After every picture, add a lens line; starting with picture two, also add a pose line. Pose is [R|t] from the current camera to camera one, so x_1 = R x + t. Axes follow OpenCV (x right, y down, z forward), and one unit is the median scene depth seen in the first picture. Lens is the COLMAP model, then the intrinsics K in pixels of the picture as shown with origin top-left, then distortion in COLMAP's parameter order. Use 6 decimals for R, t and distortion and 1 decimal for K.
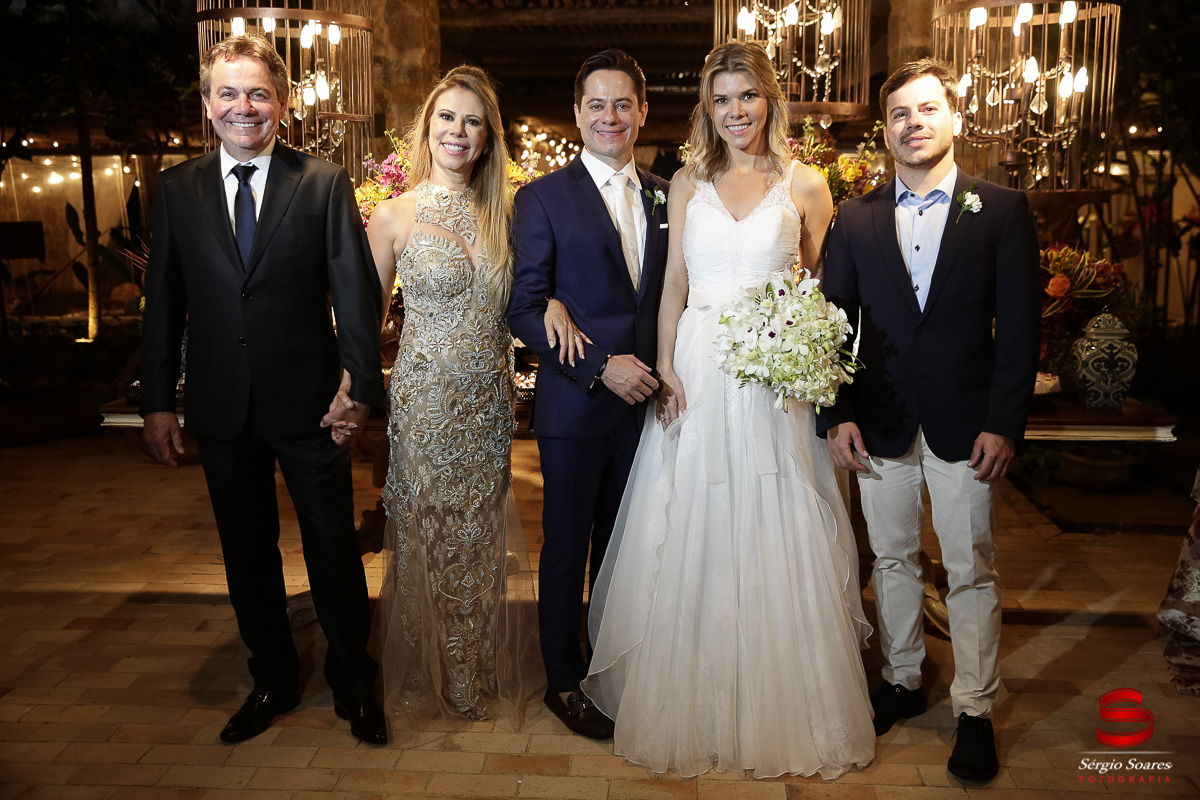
lens RADIAL K [[1256.1, 0, 594.7], [0, 1256.1, 401.0], [0, 0, 1]] dist [-0.006126, 0.000000]
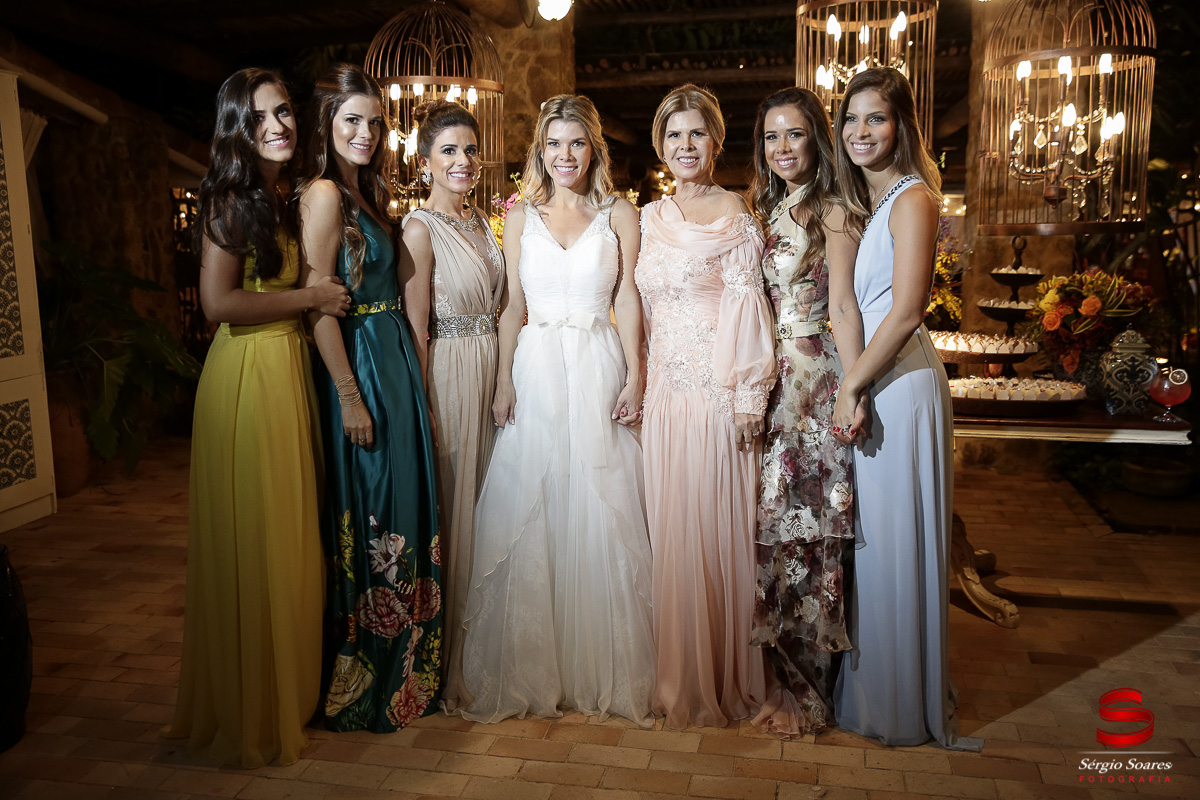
lens RADIAL K [[1123.5, 0, 580.7], [0, 1123.5, 405.6], [0, 0, 1]] dist [-0.030696, 0.000000]
pose [[0.988676, 0.018794, -0.148883, 0.060736], [-0.020797, 0.999713, -0.011910, 0.016904], [0.148617, 0.014871, 0.988783, -0.049030]]
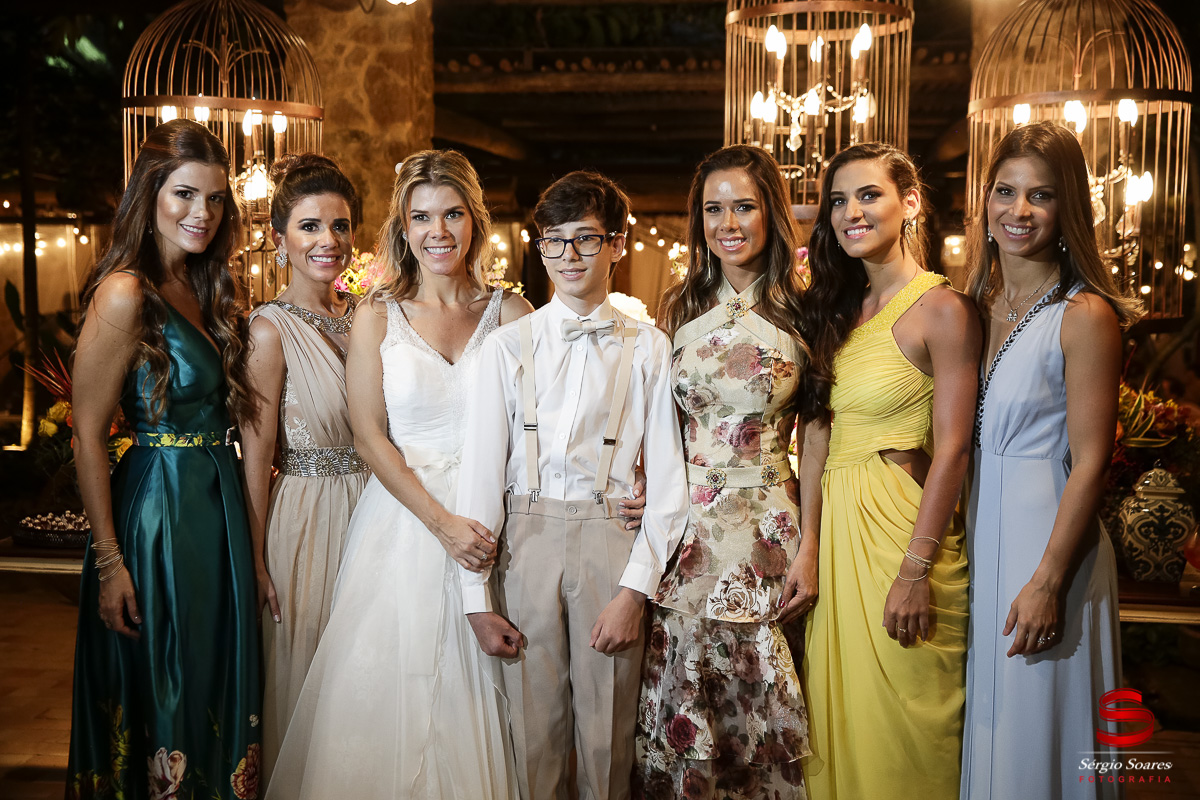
lens RADIAL K [[1620.2, 0, 606.3], [0, 1620.2, 375.7], [0, 0, 1]] dist [0.056554, 0.000000]
pose [[0.997814, 0.020575, -0.062794, 0.091252], [-0.026020, 0.995853, -0.087176, -0.022930], [0.060740, 0.088619, 0.994212, -0.092281]]
